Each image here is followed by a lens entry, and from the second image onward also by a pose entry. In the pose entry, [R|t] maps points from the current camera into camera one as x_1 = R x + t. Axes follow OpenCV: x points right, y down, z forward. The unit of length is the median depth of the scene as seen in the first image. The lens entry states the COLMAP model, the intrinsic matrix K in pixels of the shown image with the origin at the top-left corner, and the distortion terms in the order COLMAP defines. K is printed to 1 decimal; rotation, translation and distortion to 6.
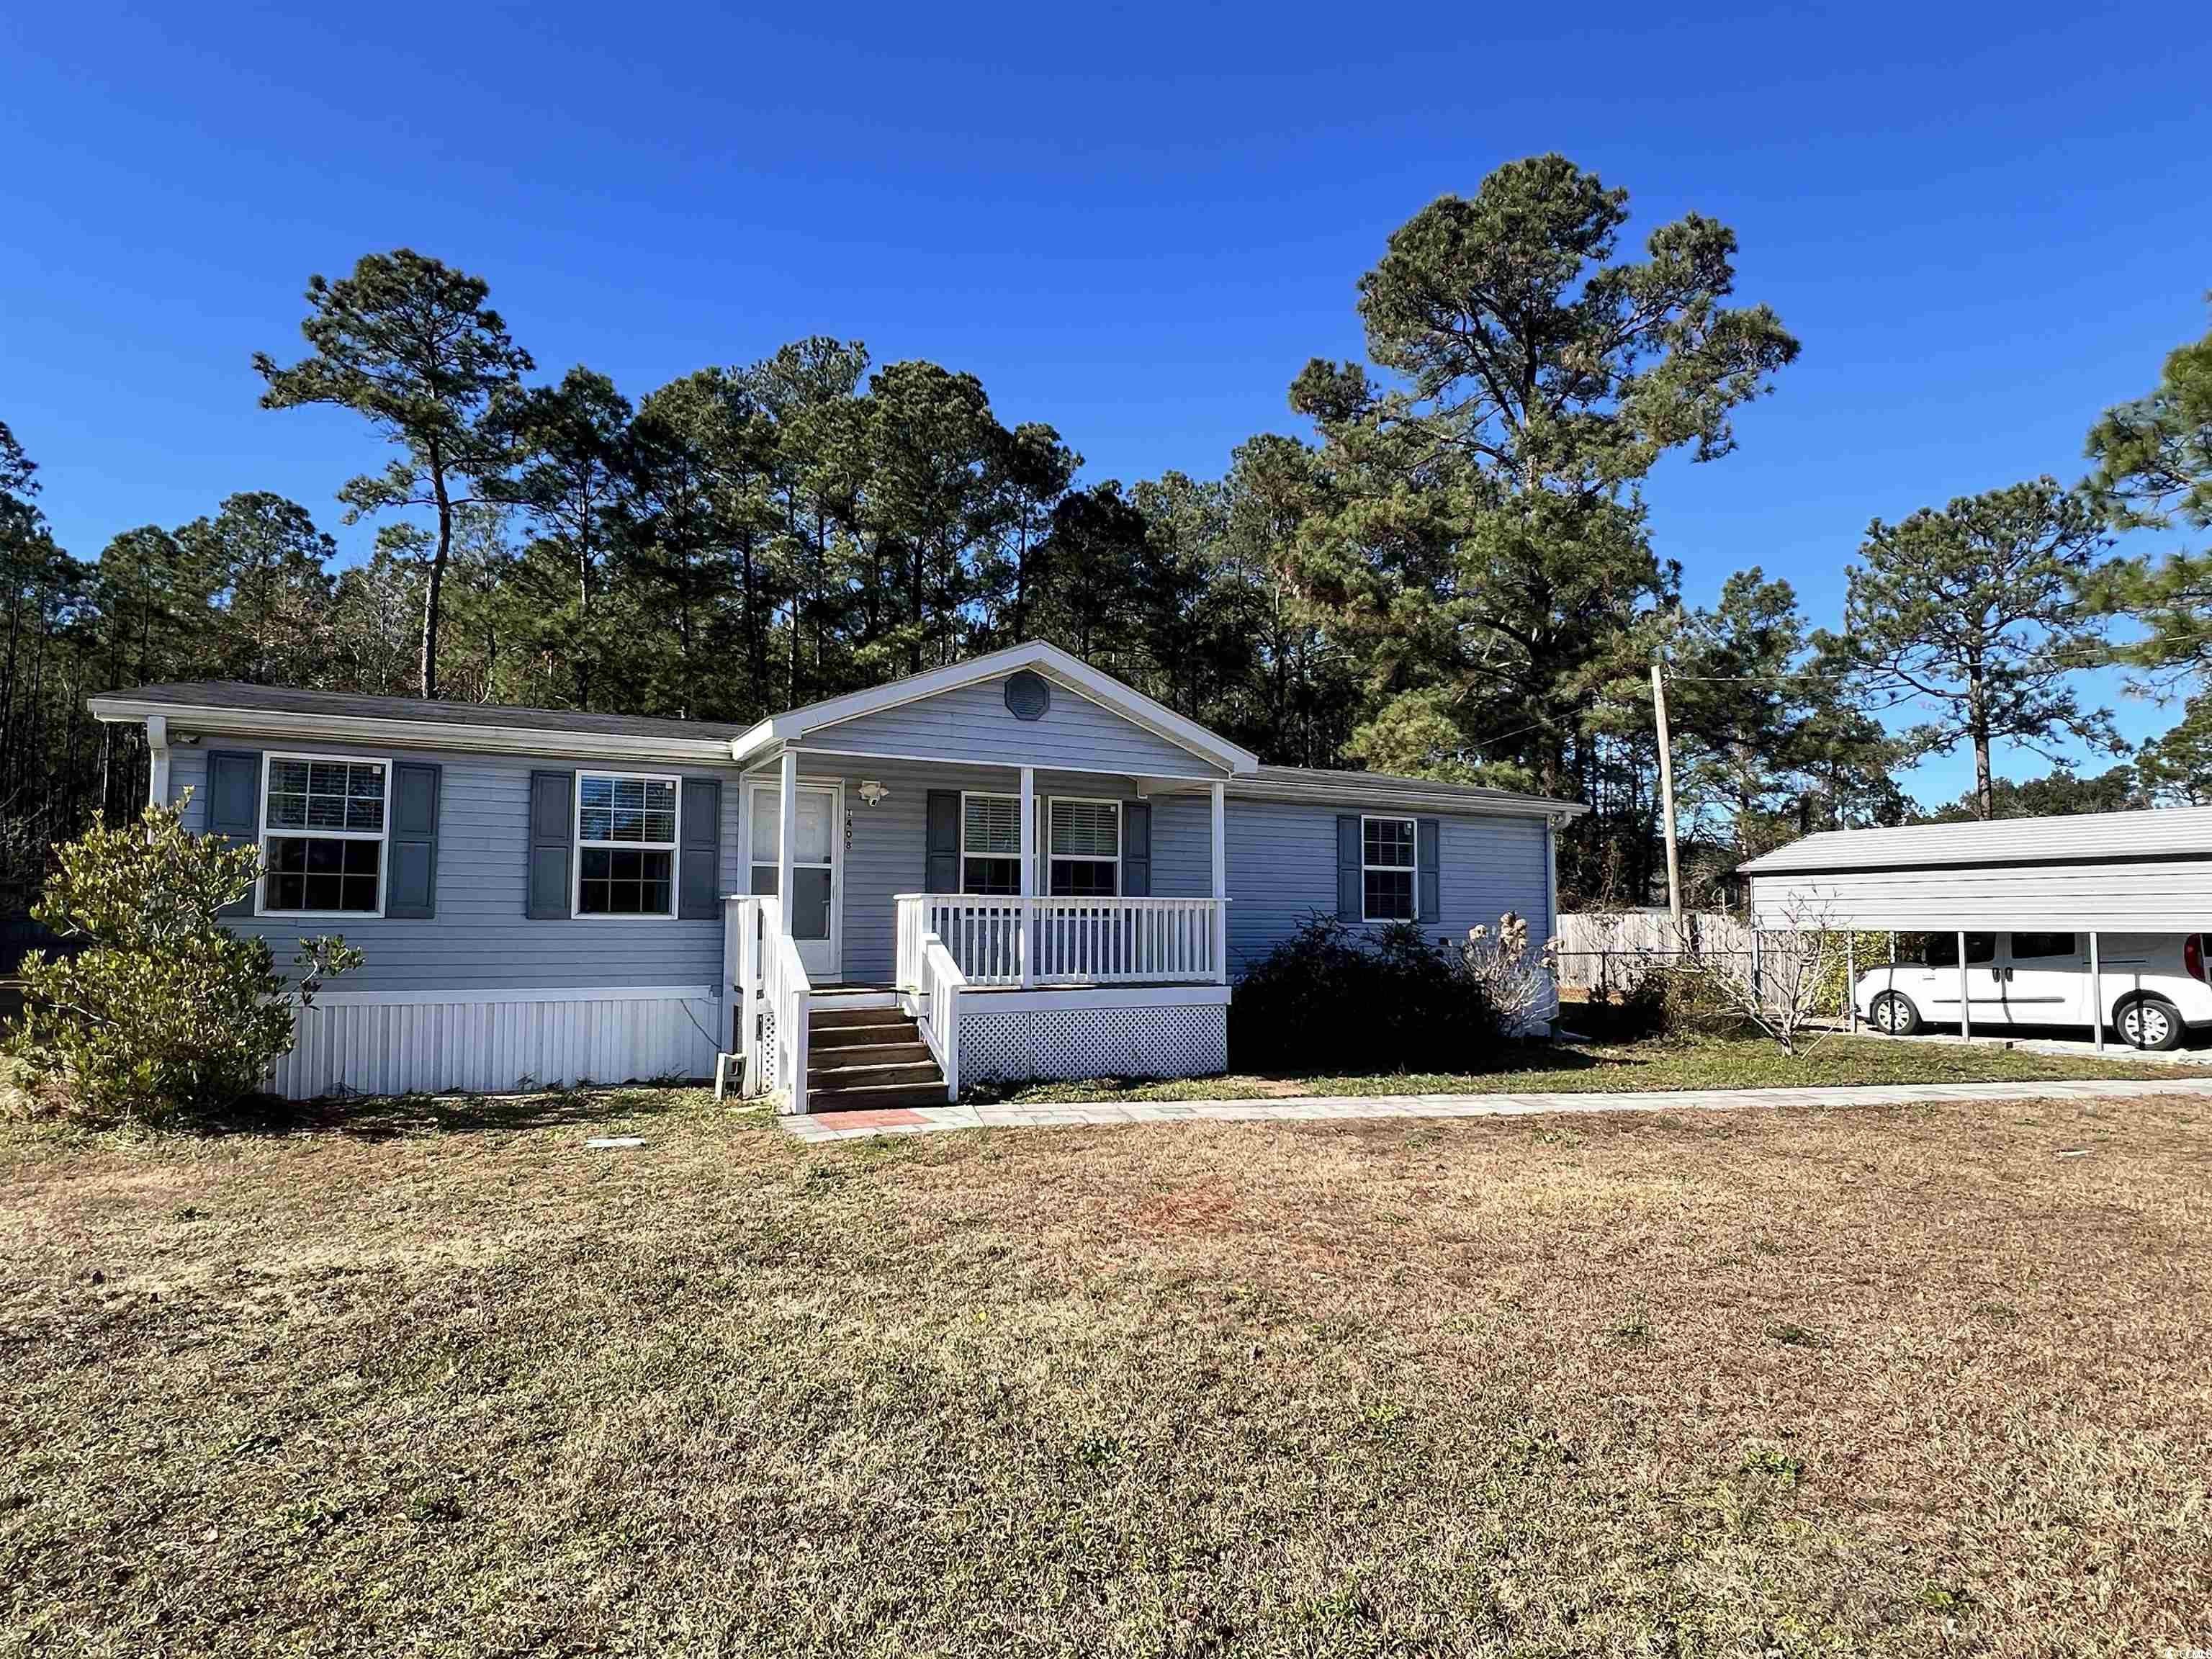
lens RADIAL K [[1185.9, 0, 1106.0], [0, 1185.9, 829.5], [0, 0, 1]] dist [0.002364, -0.001815]
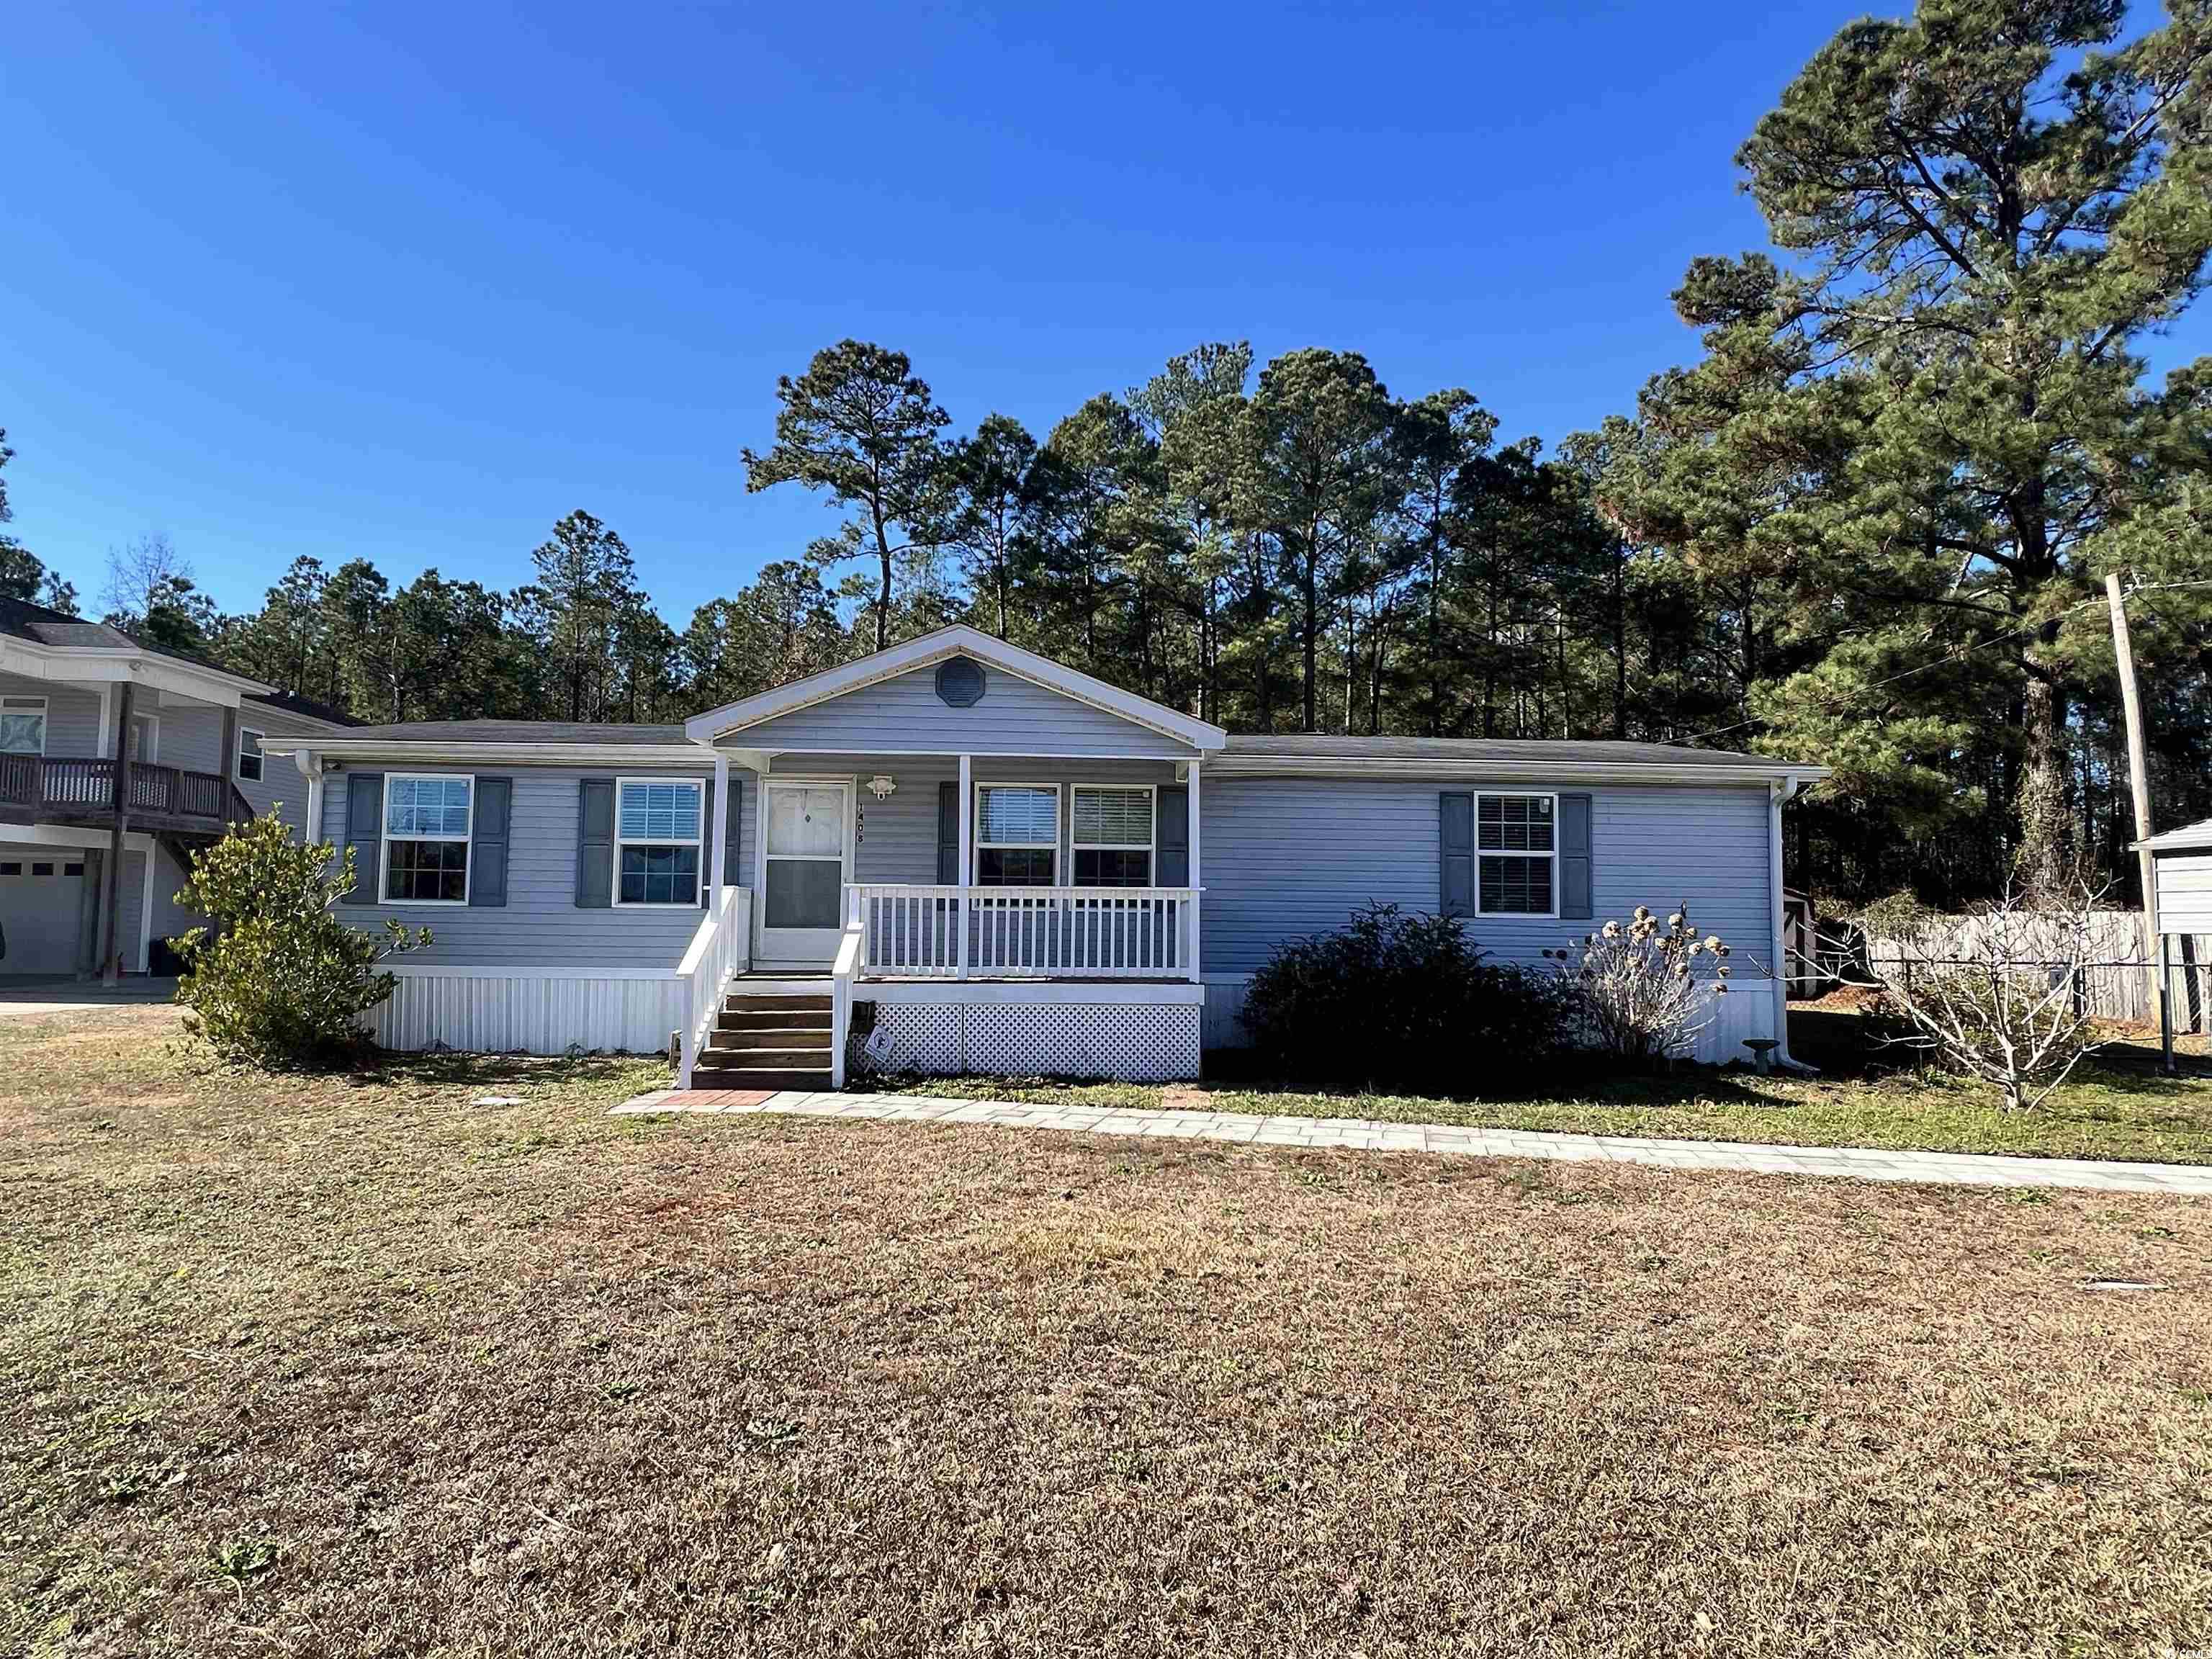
lens RADIAL K [[1185.9, 0, 1106.0], [0, 1185.9, 829.5], [0, 0, 1]] dist [0.002364, -0.001815]
pose [[0.908600, -0.024284, -0.416962, 0.156027], [0.025220, 0.999677, -0.003265, 0.005400], [0.416906, -0.007549, 0.908918, 0.053998]]
